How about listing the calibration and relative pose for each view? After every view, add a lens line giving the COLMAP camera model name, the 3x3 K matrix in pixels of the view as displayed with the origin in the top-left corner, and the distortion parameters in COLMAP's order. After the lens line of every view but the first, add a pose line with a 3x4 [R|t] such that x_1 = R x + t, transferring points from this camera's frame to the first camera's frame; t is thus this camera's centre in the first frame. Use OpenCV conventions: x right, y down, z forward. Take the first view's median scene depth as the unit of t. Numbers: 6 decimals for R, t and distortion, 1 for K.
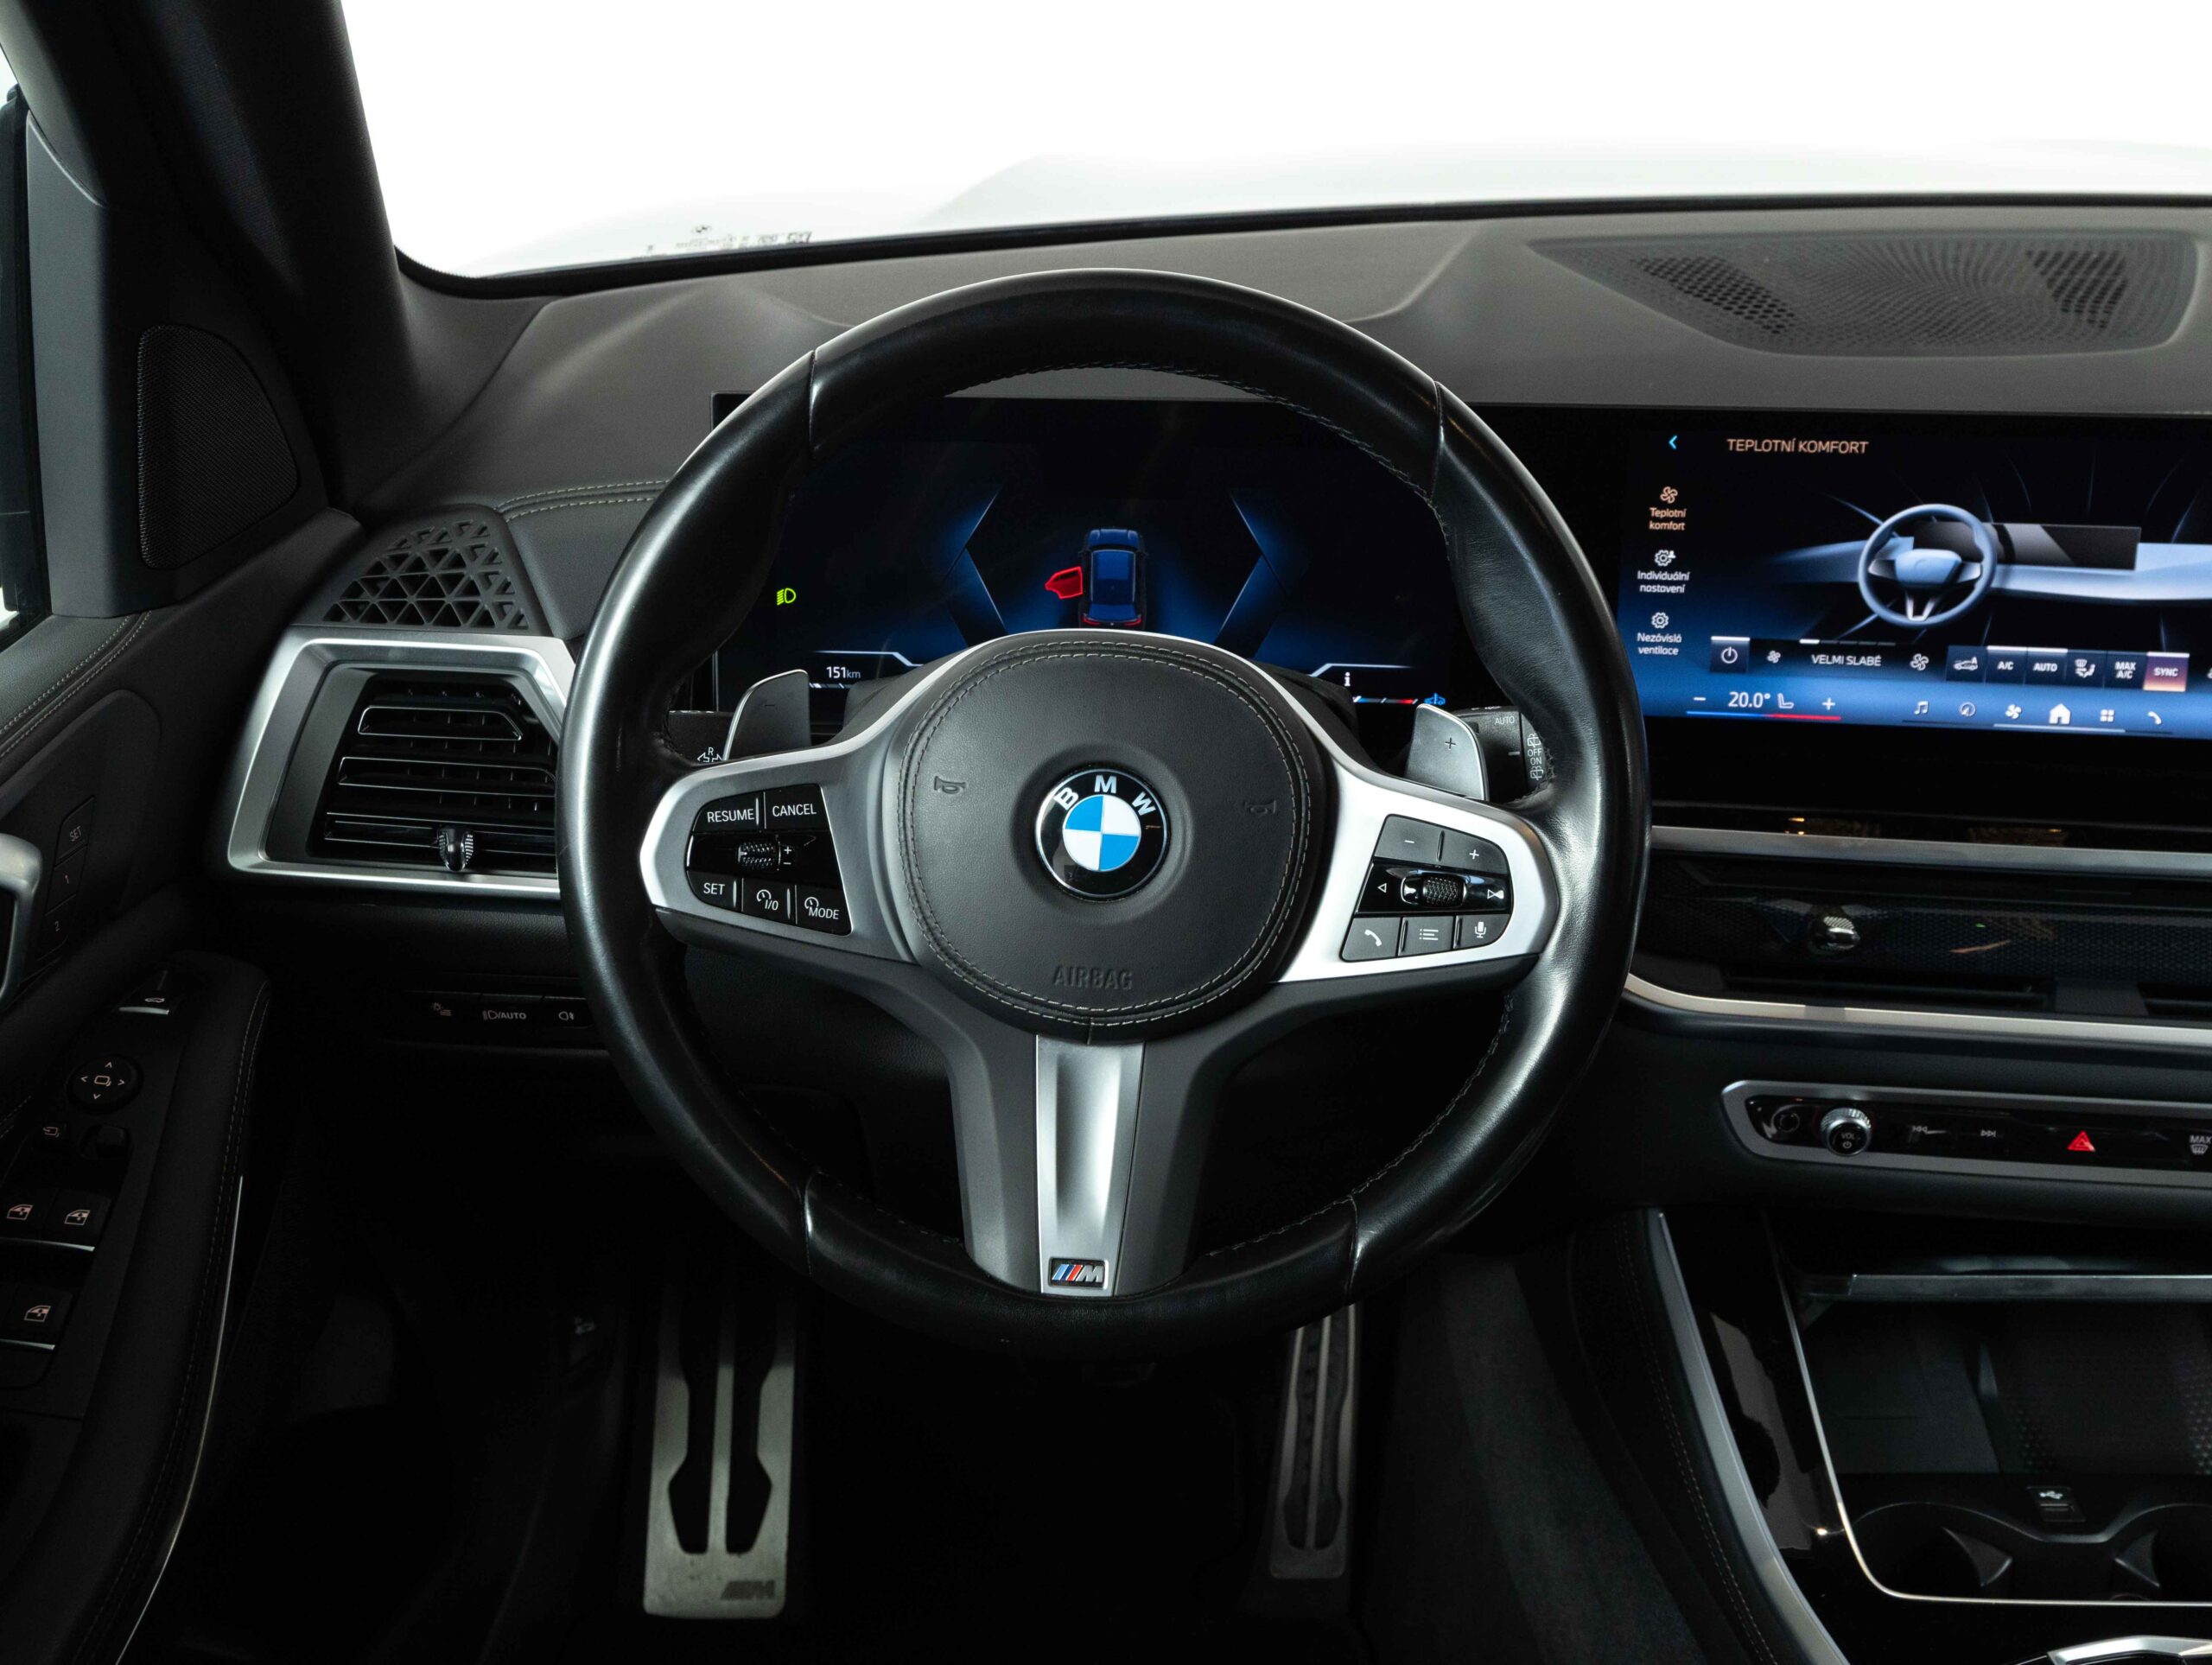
lens RADIAL K [[2356.6, 0, 1106.0], [0, 2356.6, 832.5], [0, 0, 1]] dist [0.033732, 0.015701]
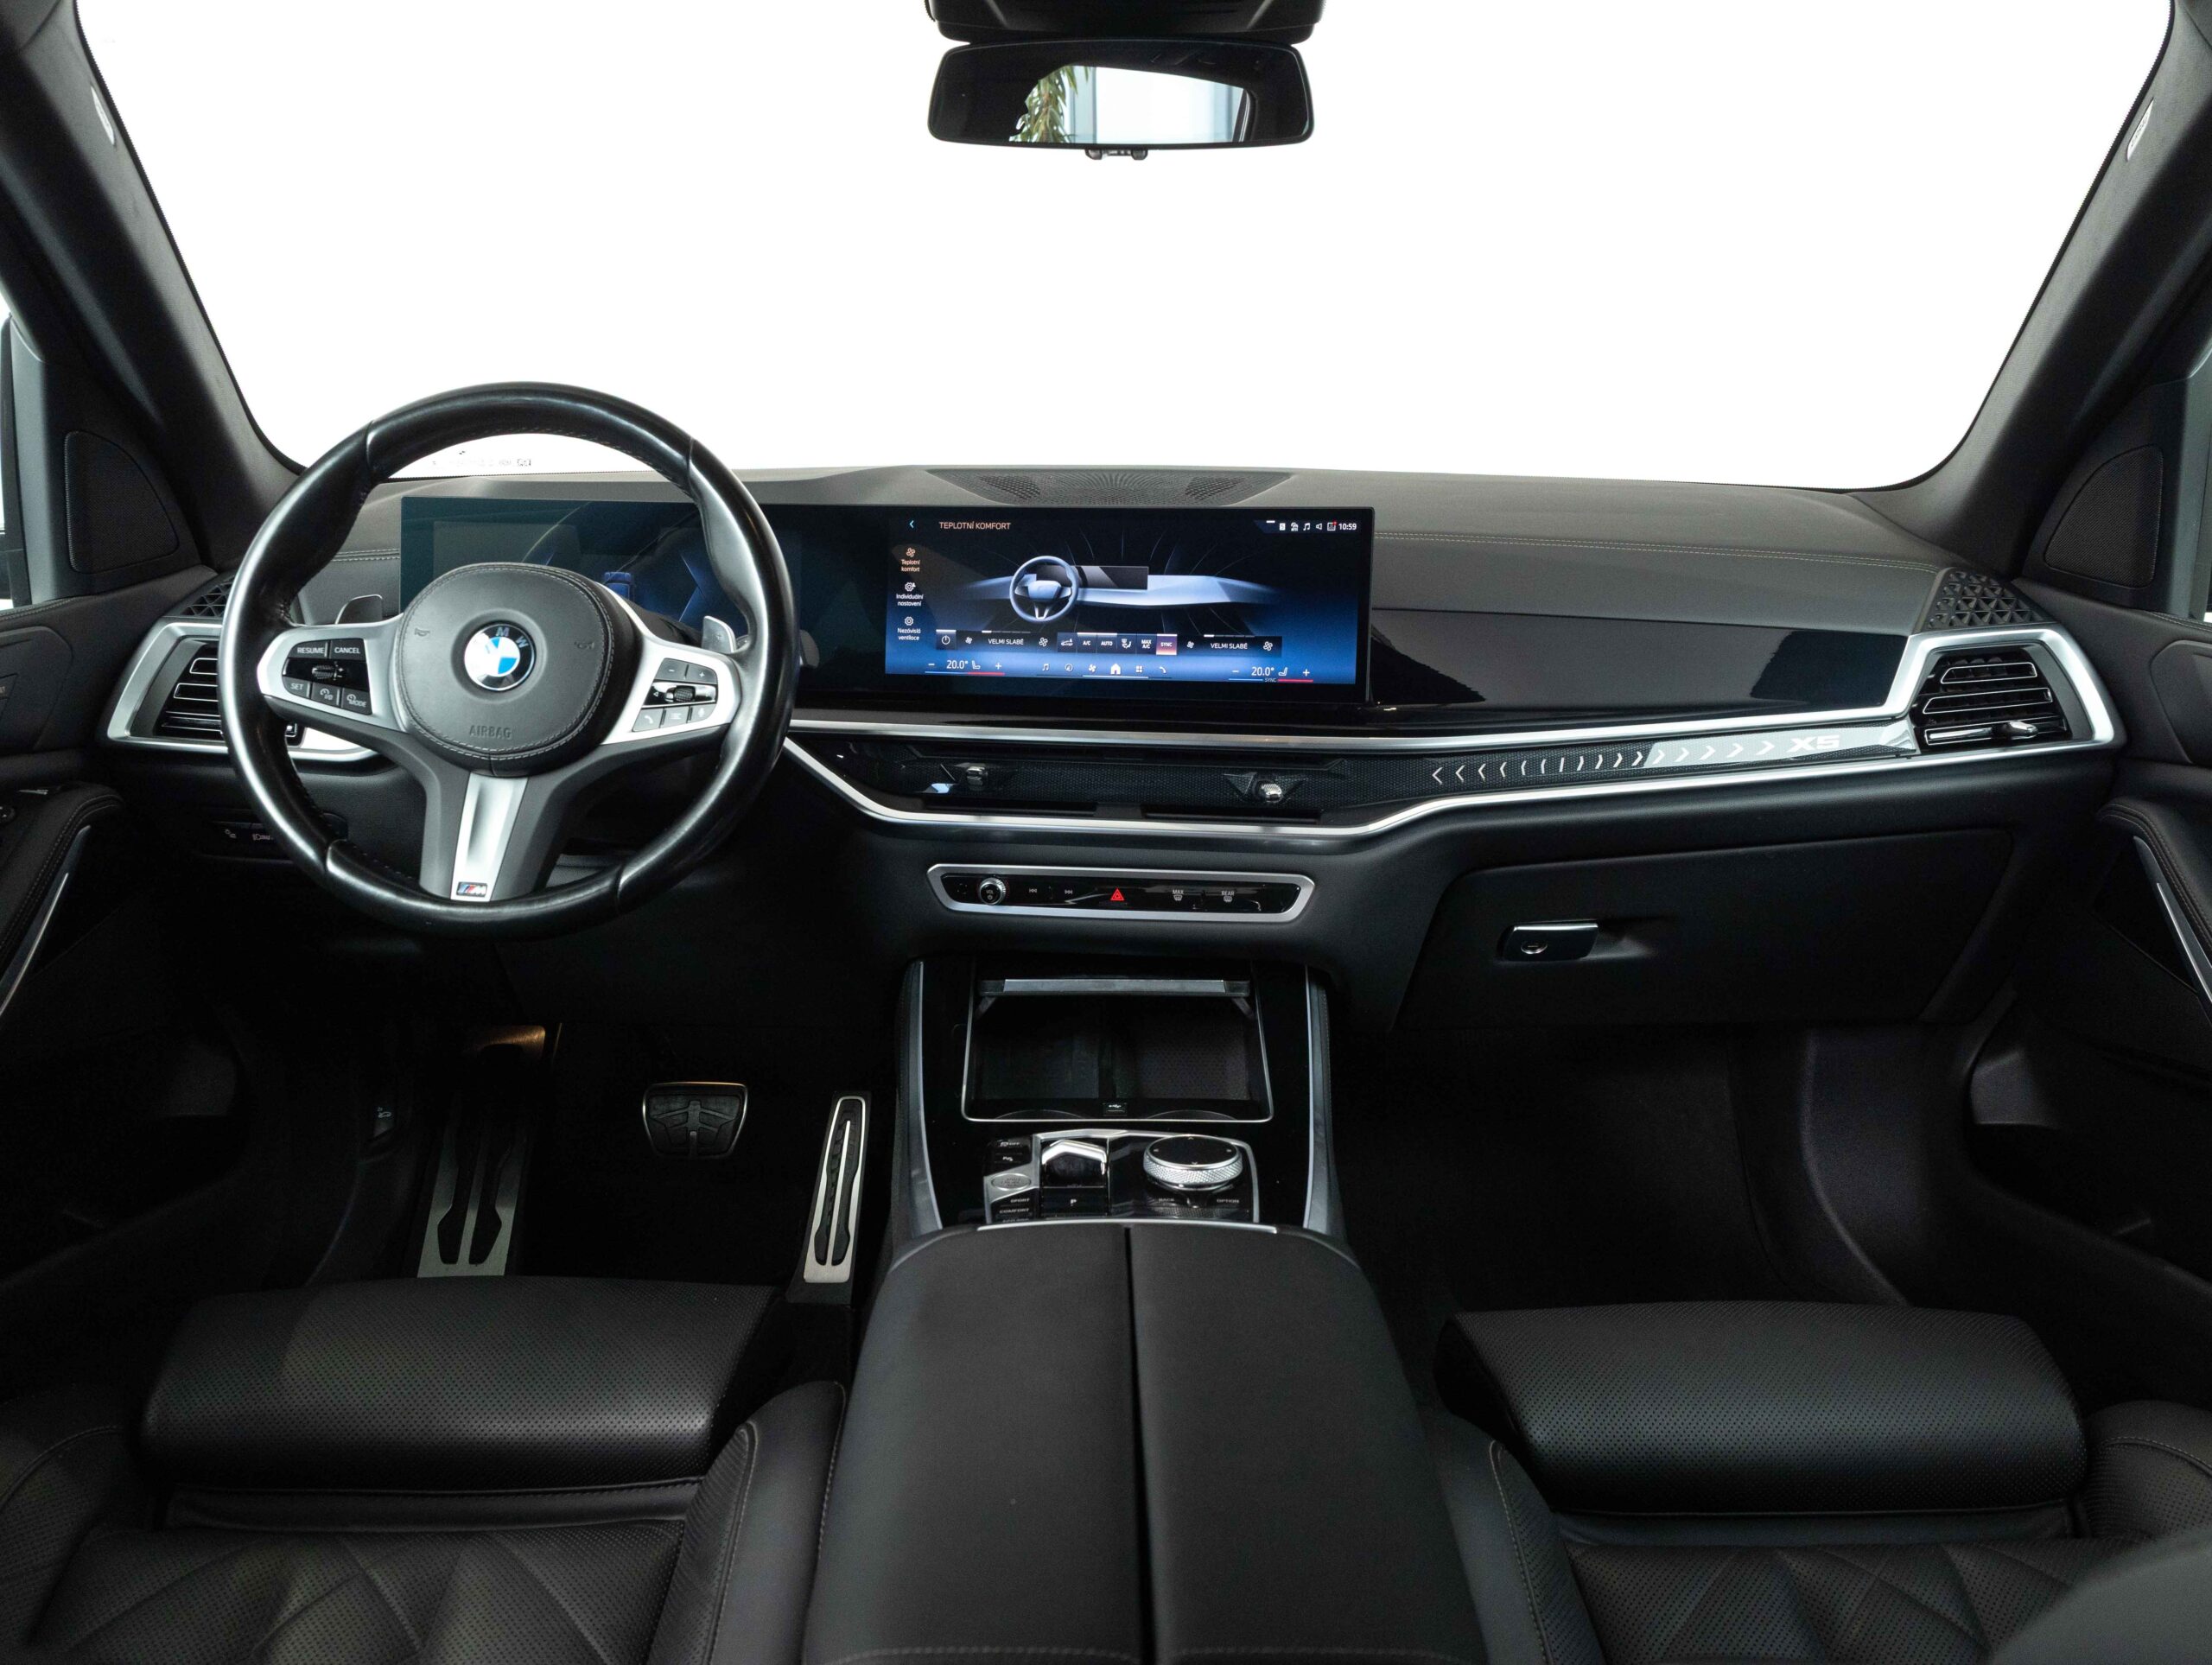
lens RADIAL K [[1630.1, 0, 1106.0], [0, 1630.1, 832.5], [0, 0, 1]] dist [0.003819, -0.065767]
pose [[0.999767, 0.013196, 0.017075, 0.376099], [-0.010313, 0.987207, -0.159112, 0.277095], [-0.018956, 0.158898, 0.987113, -0.227402]]
